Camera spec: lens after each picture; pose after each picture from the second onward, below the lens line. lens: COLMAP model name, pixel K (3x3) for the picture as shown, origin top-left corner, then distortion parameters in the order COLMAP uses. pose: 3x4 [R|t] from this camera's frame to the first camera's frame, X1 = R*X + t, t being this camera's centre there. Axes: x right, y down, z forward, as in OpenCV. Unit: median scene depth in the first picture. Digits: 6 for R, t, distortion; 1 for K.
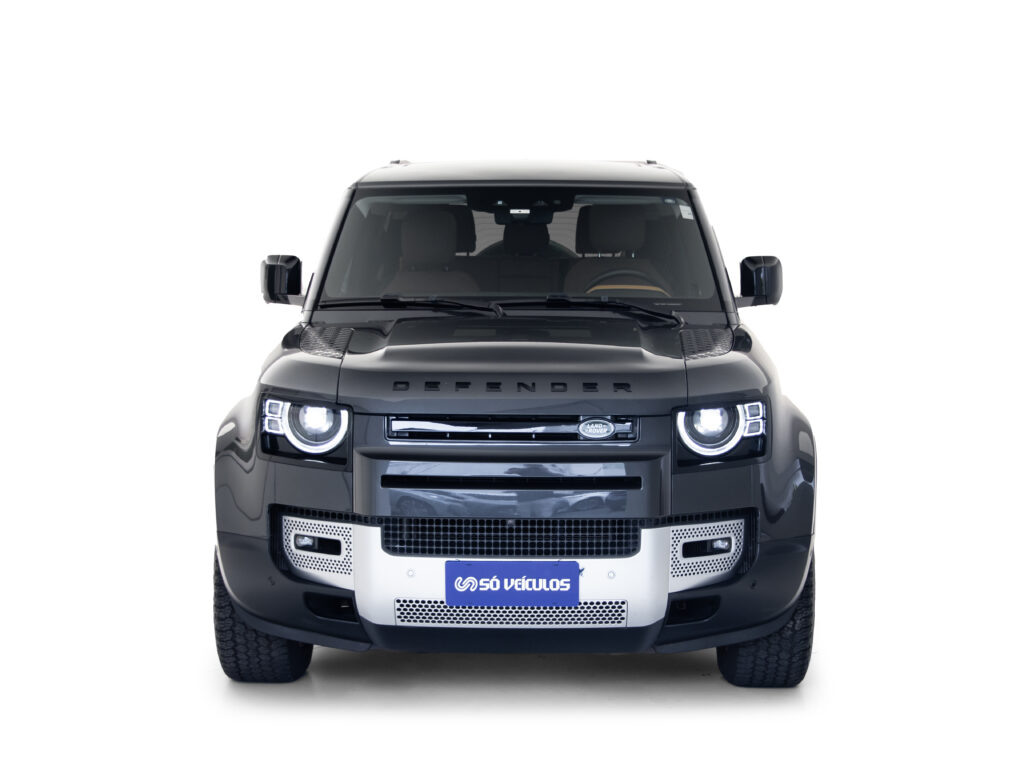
lens RADIAL K [[1595.7, 0, 434.4], [0, 1595.7, 479.9], [0, 0, 1]] dist [0.074179, 0.000000]
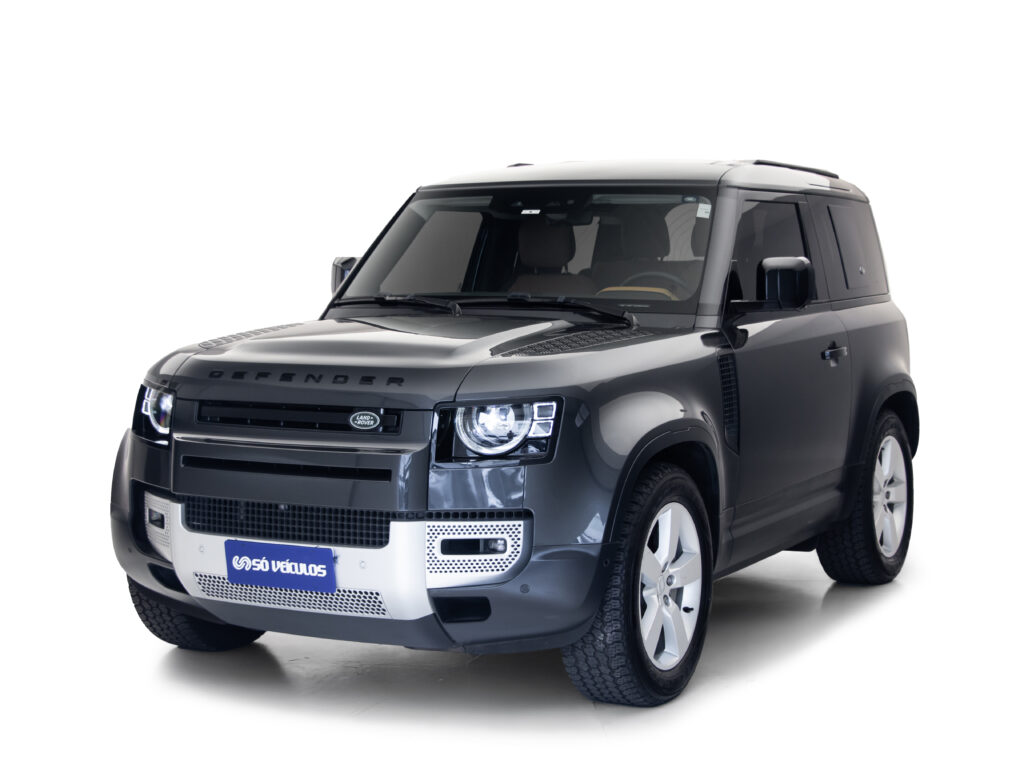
lens RADIAL K [[1595.7, 0, 401.7], [0, 1595.7, 460.9], [0, 0, 1]] dist [0.074179, 0.000000]
pose [[0.907120, 0.051911, -0.417659, 0.547263], [-0.060559, 0.998137, -0.007469, -0.000337], [0.416493, 0.032068, 0.908573, 0.085191]]
